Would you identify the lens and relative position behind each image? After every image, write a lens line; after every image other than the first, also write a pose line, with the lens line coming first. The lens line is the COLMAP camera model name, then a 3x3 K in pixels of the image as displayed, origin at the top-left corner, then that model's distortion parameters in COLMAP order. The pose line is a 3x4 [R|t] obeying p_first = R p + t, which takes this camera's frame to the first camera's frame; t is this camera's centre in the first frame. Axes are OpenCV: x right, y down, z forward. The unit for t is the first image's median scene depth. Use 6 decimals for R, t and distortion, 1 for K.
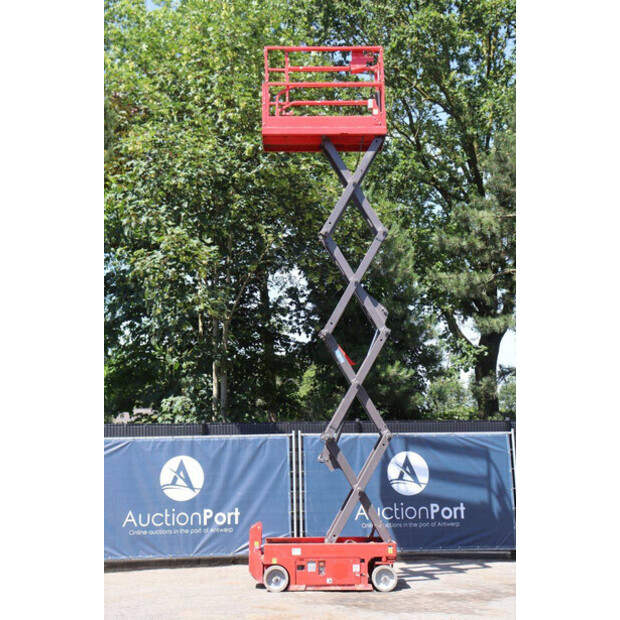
lens RADIAL K [[1005.8, 0, 300.6], [0, 1005.8, 299.6], [0, 0, 1]] dist [0.146511, 0.000000]
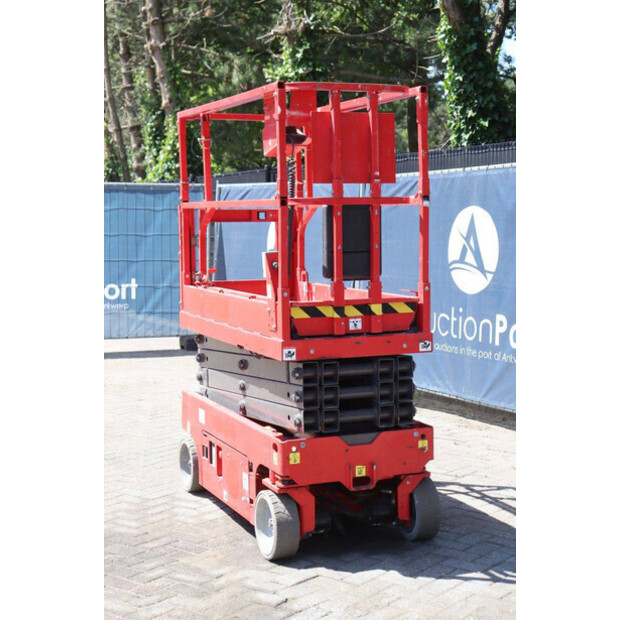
lens RADIAL K [[1165.1, 0, 312.4], [0, 1165.1, 306.6], [0, 0, 1]] dist [0.280010, 0.000000]
pose [[0.358804, 0.081660, -0.929834, 0.398467], [0.133368, 0.981460, 0.137658, 0.114038], [0.923836, -0.173403, 0.341261, 0.727552]]
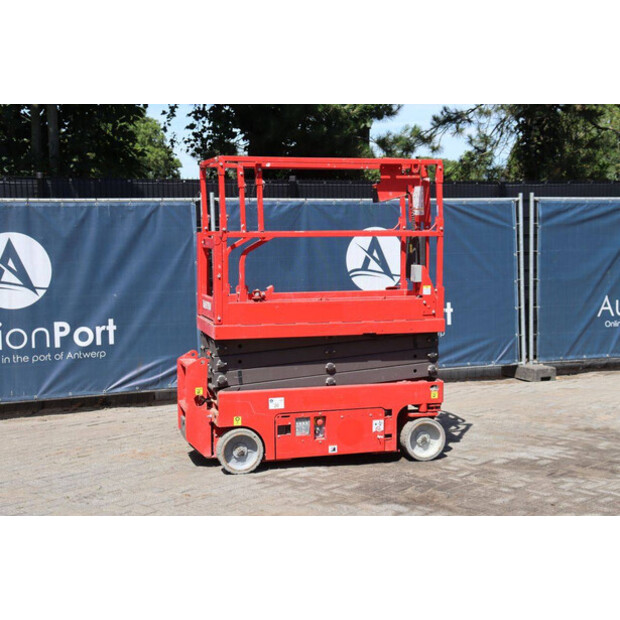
lens RADIAL K [[1005.8, 0, 316.9], [0, 1005.8, 316.8], [0, 0, 1]] dist [0.146511, 0.000000]
pose [[0.964056, -0.021612, 0.264819, -0.104624], [-0.039367, 0.974067, 0.222807, 0.066412], [-0.262767, -0.225224, 0.938205, 0.406904]]
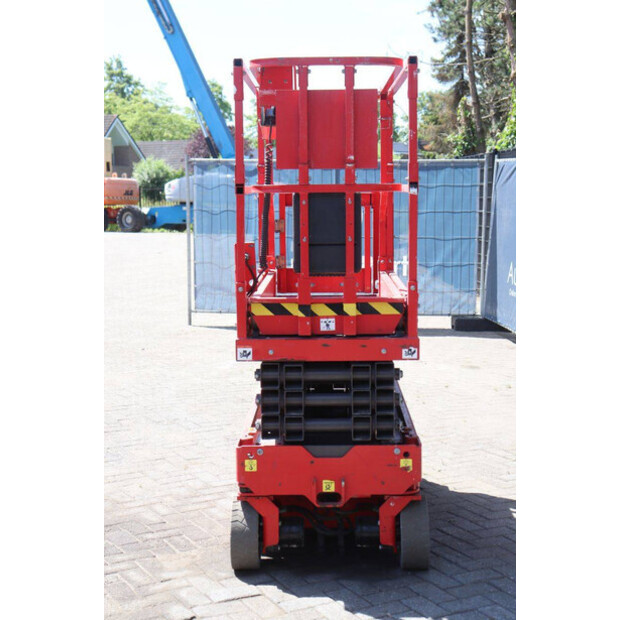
lens RADIAL K [[1165.1, 0, 308.8], [0, 1165.1, 308.2], [0, 0, 1]] dist [0.280010, 0.000000]
pose [[-0.039410, 0.114593, -0.992631, 0.392709], [0.141380, 0.984048, 0.107989, 0.129942], [0.989171, -0.136082, -0.054982, 0.872531]]
